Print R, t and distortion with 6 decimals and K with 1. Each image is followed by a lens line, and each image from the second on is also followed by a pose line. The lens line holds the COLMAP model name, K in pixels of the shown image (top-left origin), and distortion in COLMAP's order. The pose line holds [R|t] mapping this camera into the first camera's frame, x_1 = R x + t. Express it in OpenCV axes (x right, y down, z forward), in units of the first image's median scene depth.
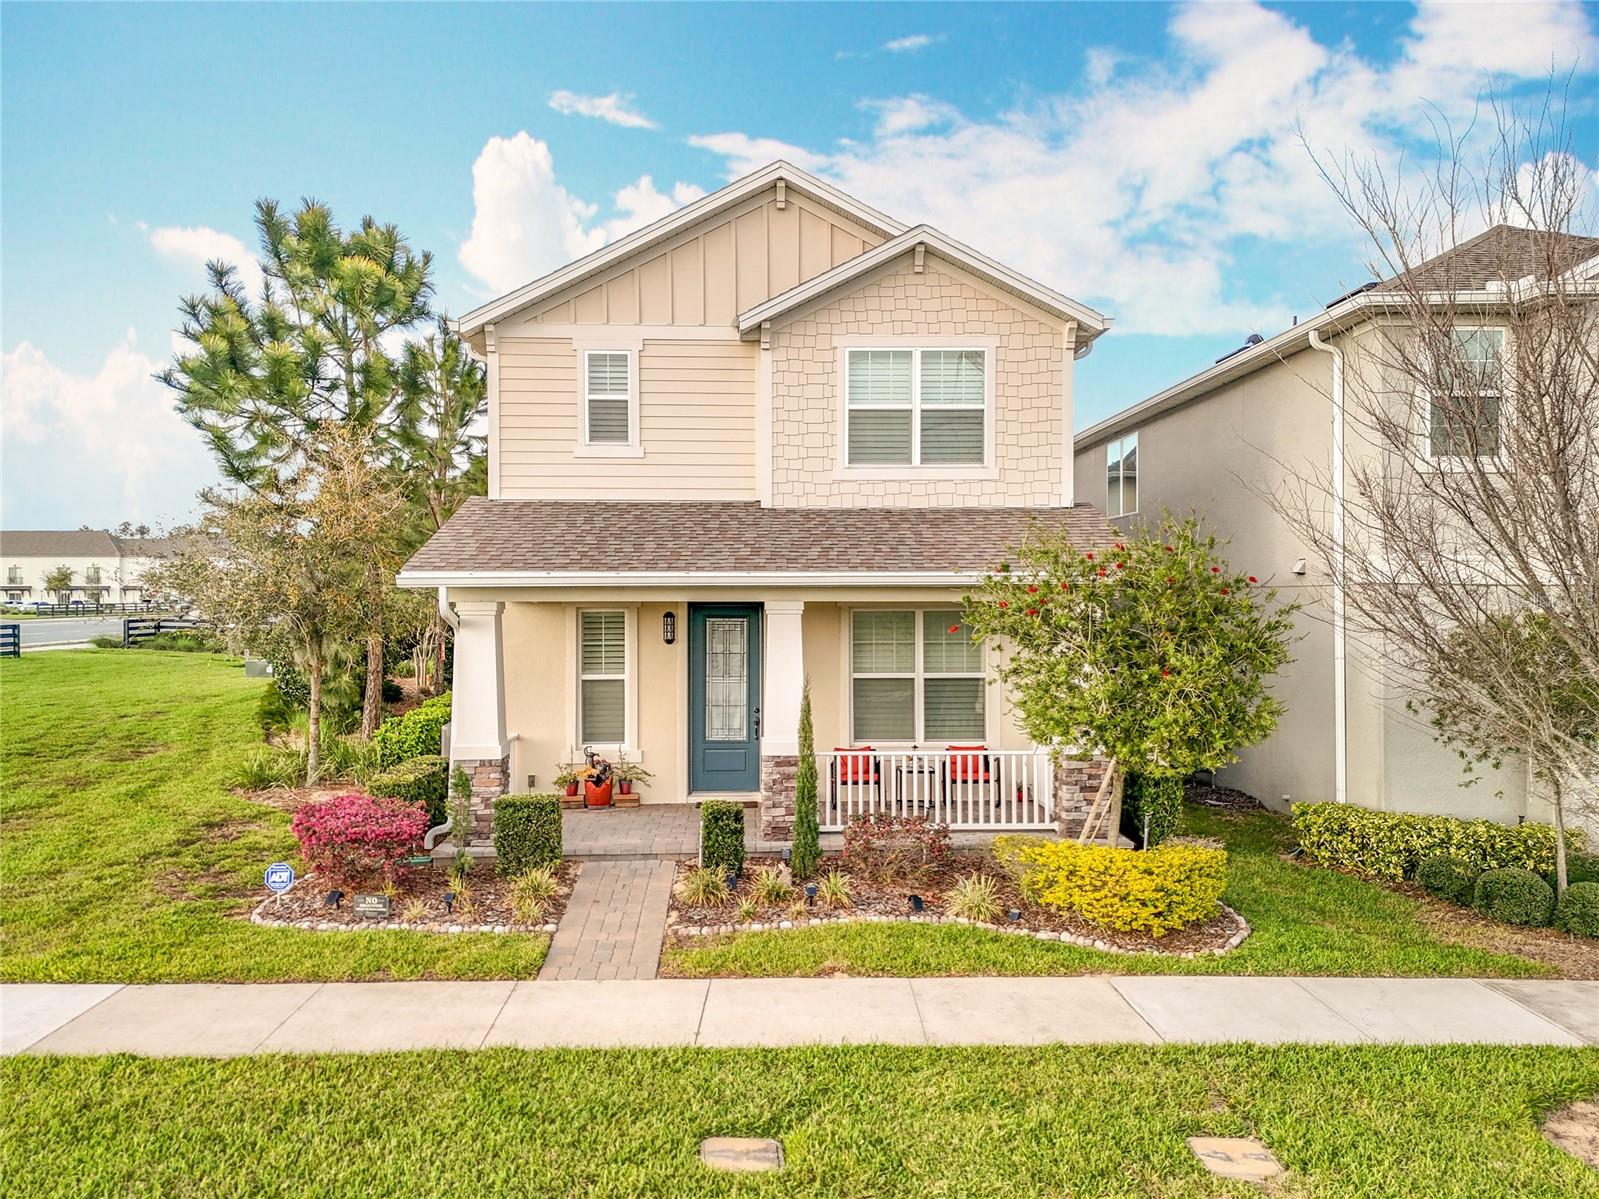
lens RADIAL K [[1187.9, 0, 792.2], [0, 1187.9, 597.2], [0, 0, 1]] dist [0.094263, -0.099266]
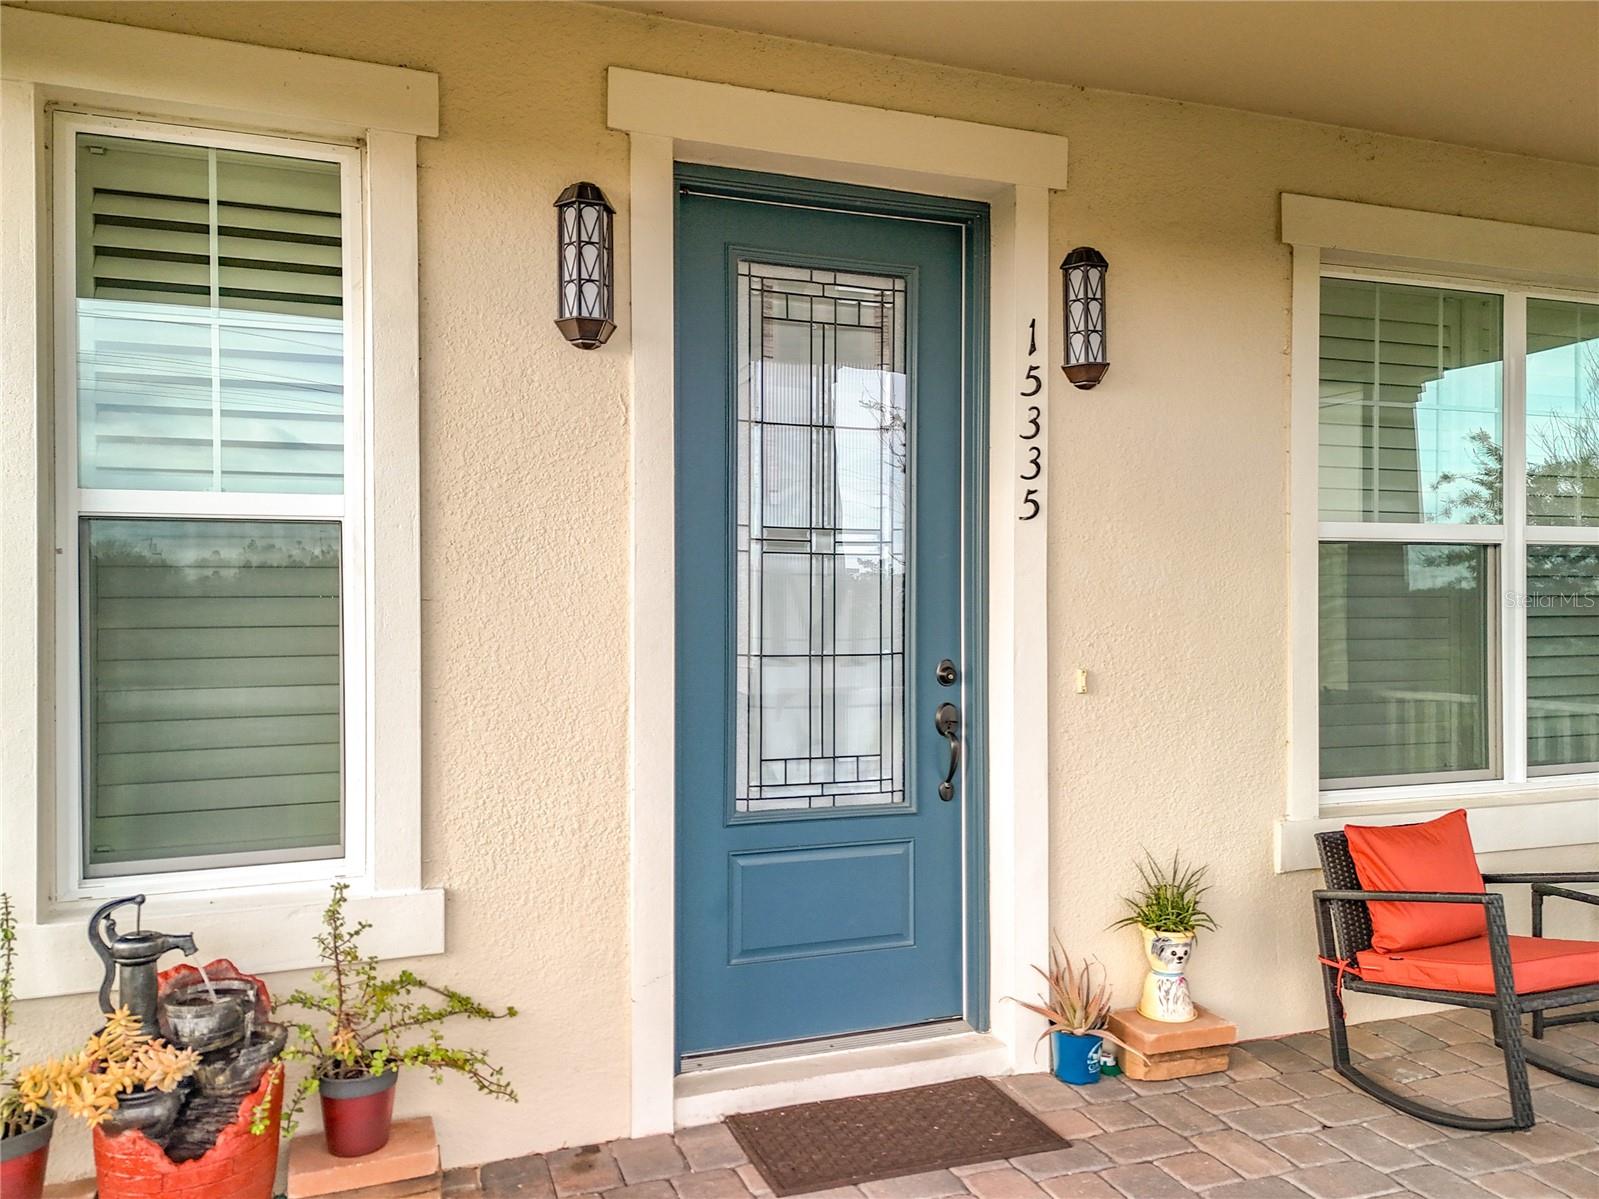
lens RADIAL K [[1184.0, 0, 833.3], [0, 1184.0, 605.9], [0, 0, 1]] dist [0.096042, -0.091672]
pose [[0.942669, 0.000183, 0.333730, -0.135329], [-0.002741, 0.999970, 0.007194, 0.083656], [-0.333718, -0.007696, 0.942641, 0.819626]]
